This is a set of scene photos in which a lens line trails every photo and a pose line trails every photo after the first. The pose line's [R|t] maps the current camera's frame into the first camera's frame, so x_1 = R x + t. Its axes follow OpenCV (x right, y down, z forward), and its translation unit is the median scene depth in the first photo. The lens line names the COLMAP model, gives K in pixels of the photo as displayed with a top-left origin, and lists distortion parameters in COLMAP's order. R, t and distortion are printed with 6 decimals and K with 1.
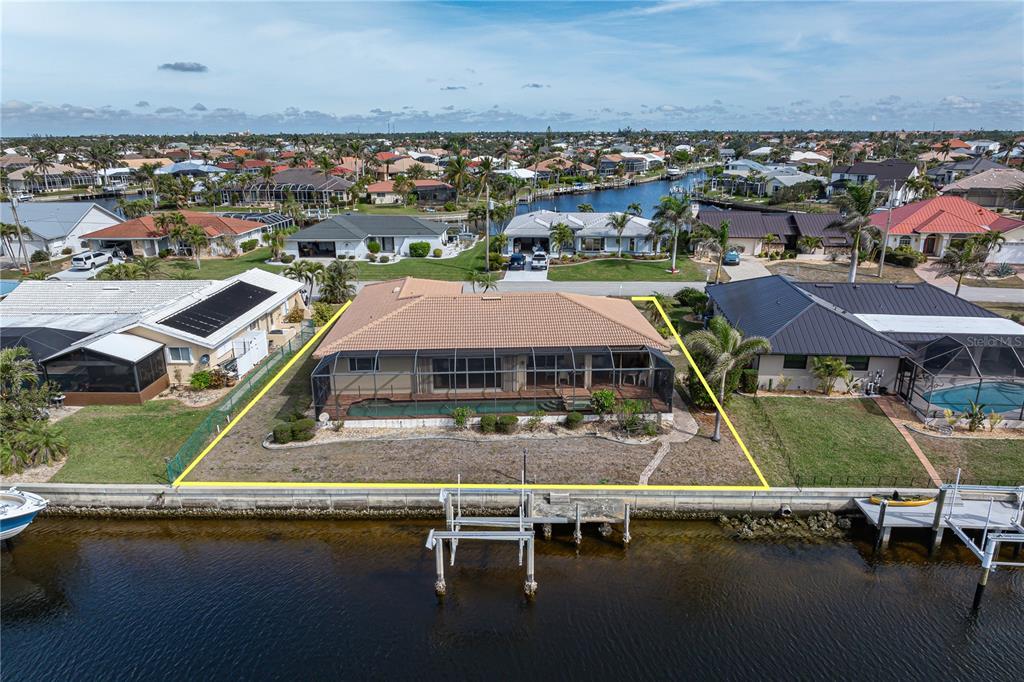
lens RADIAL K [[721.2, 0, 511.0], [0, 721.2, 373.5], [0, 0, 1]] dist [-0.022909, 0.004604]
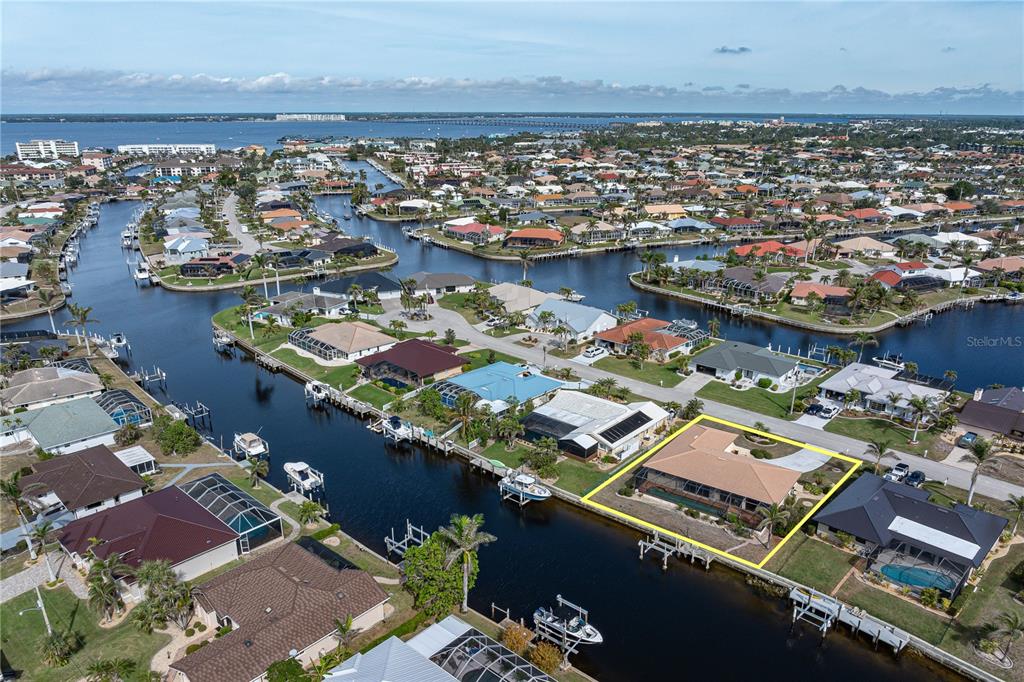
lens RADIAL K [[721.2, 0, 511.0], [0, 721.2, 373.5], [0, 0, 1]] dist [-0.022909, 0.004604]
pose [[0.774741, 0.221929, -0.592051, 0.808050], [-0.201851, 0.974191, 0.101037, -0.497721], [0.599193, 0.041228, 0.799542, -1.370769]]
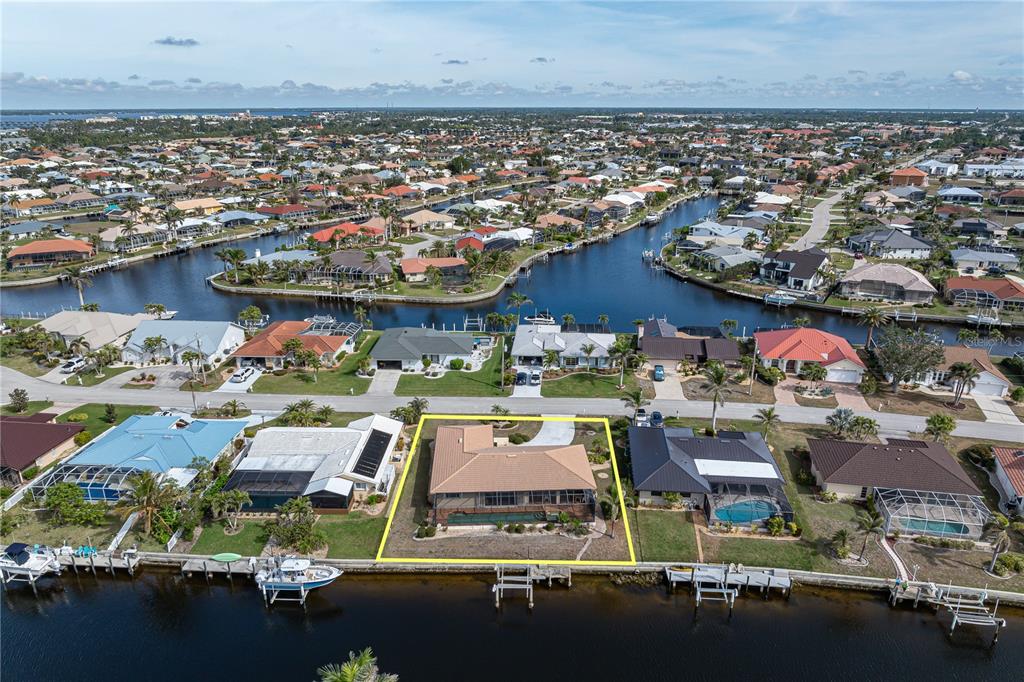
lens RADIAL K [[721.2, 0, 511.0], [0, 721.2, 373.5], [0, 0, 1]] dist [-0.022909, 0.004604]
pose [[0.999985, 0.002943, 0.004516, -0.040219], [-0.003110, 0.999298, 0.037339, -0.430050], [-0.004403, -0.037352, 0.999292, -1.060249]]
